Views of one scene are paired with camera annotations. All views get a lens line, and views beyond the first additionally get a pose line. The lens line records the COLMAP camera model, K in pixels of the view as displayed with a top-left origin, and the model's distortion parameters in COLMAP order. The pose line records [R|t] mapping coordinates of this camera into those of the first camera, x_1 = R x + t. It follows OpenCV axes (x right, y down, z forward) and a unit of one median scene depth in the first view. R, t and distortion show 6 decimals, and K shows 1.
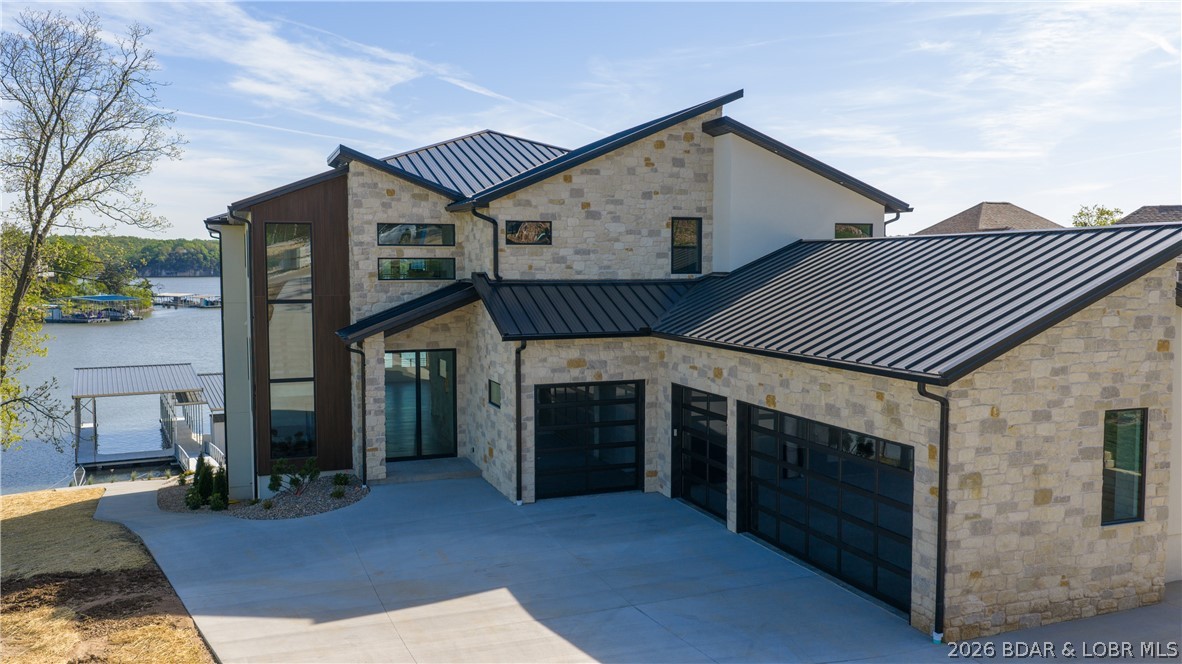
lens RADIAL K [[967.9, 0, 581.8], [0, 967.9, 350.2], [0, 0, 1]] dist [0.012464, -0.047751]
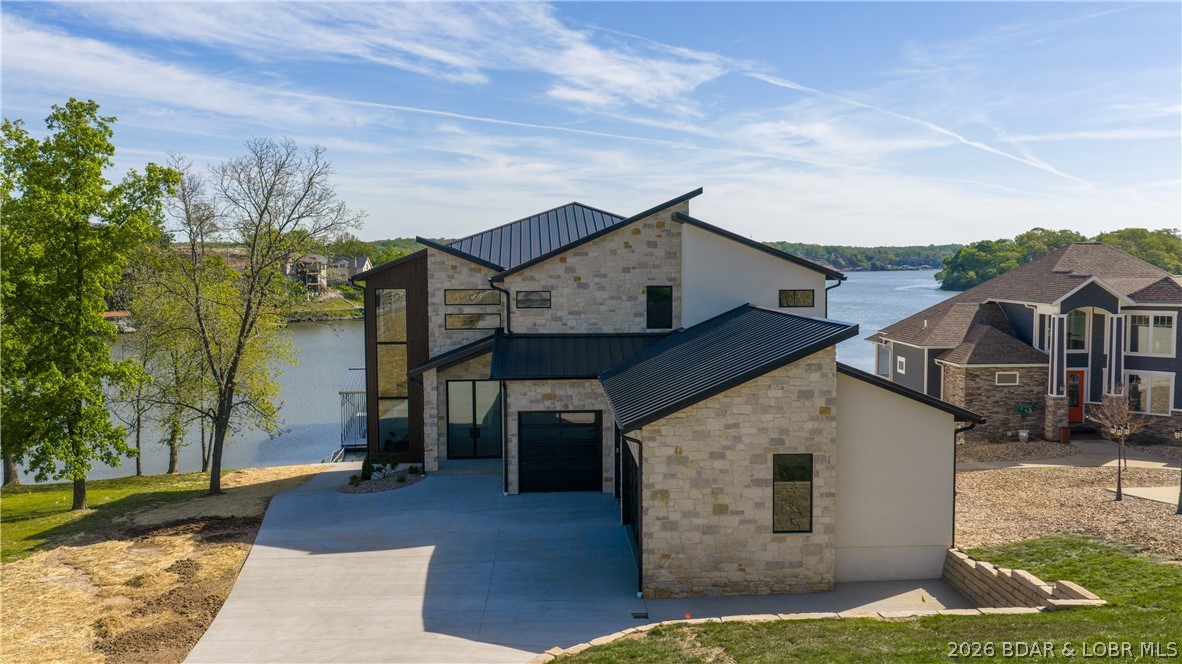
lens RADIAL K [[967.9, 0, 576.8], [0, 967.9, 360.9], [0, 0, 1]] dist [0.012464, -0.047751]
pose [[0.950799, 0.025267, -0.308776, 0.413322], [-0.020871, 0.999628, 0.017532, -0.057066], [0.309104, -0.010225, 0.950973, -0.280247]]
